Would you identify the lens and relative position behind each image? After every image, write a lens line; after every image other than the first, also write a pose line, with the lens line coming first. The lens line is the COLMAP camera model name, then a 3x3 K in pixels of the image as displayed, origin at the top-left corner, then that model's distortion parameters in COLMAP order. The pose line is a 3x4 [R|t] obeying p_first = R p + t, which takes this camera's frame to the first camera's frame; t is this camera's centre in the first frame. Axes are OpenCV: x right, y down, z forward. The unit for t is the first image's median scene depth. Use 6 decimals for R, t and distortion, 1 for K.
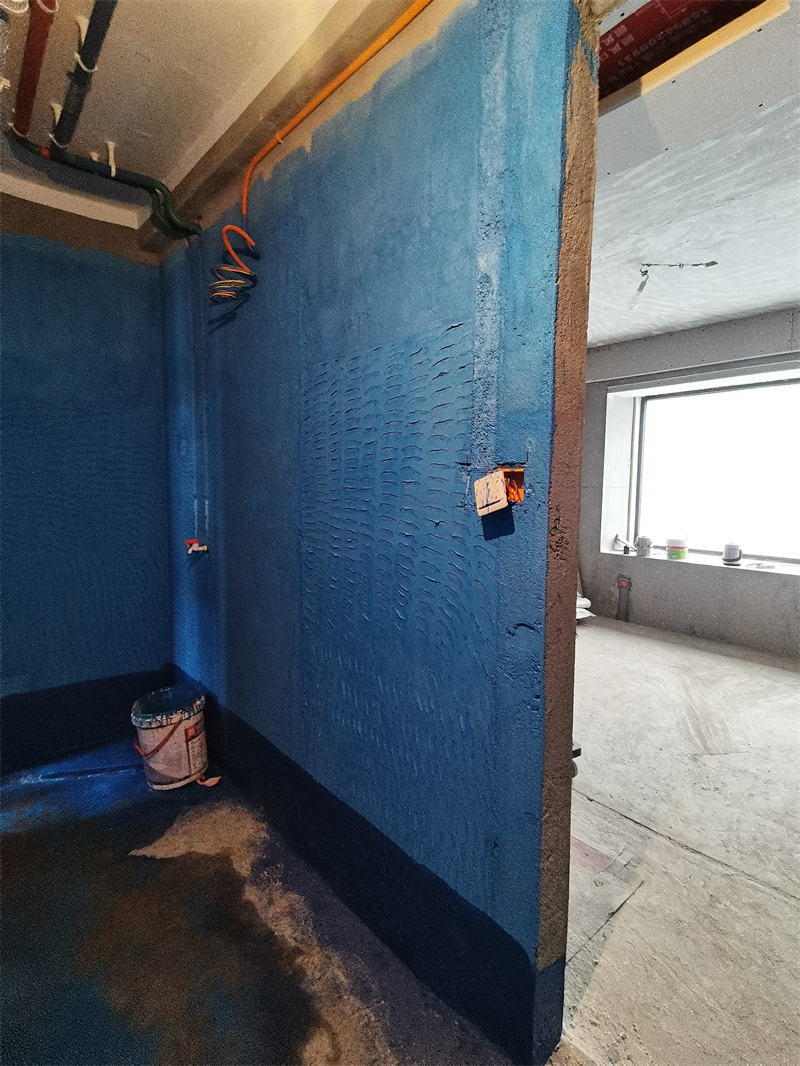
lens RADIAL K [[535.2, 0, 400.0], [0, 535.2, 533.0], [0, 0, 1]] dist [0.000641, -0.033800]
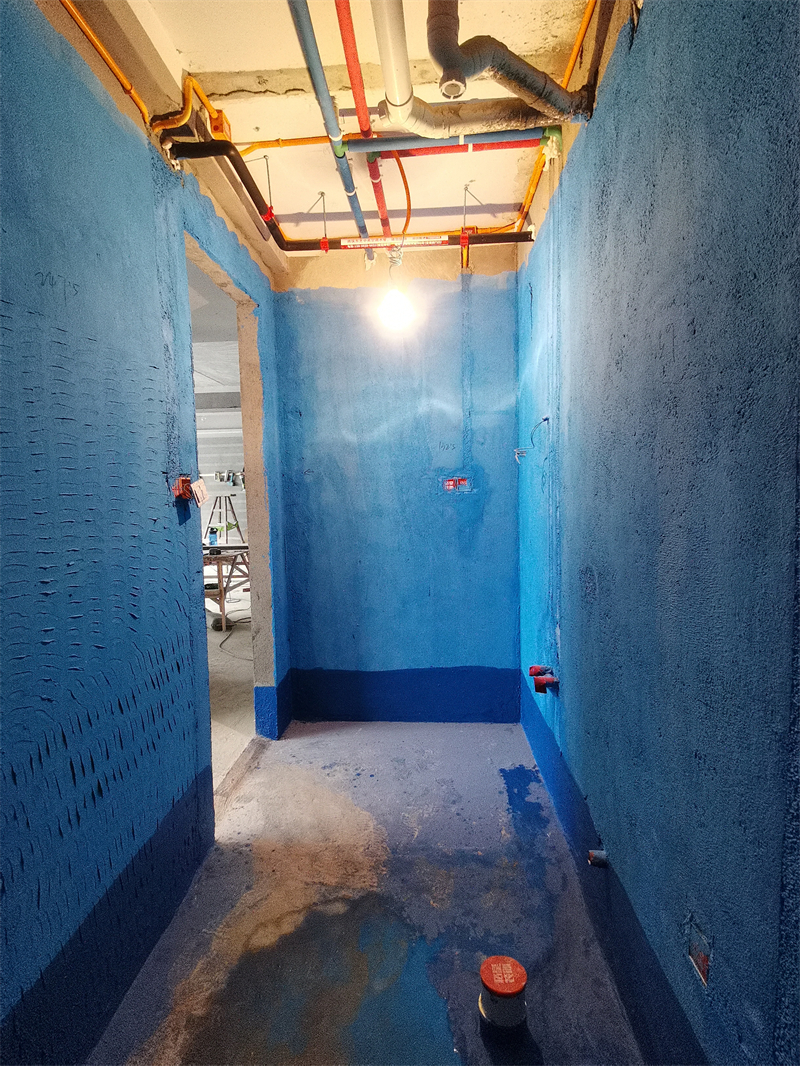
lens RADIAL K [[535.2, 0, 400.0], [0, 535.2, 533.0], [0, 0, 1]] dist [0.000641, -0.033800]
pose [[-0.719534, -0.066521, 0.691264, -1.083014], [0.064092, 0.984793, 0.161480, -0.138140], [-0.691493, 0.160495, -0.704328, 1.355466]]
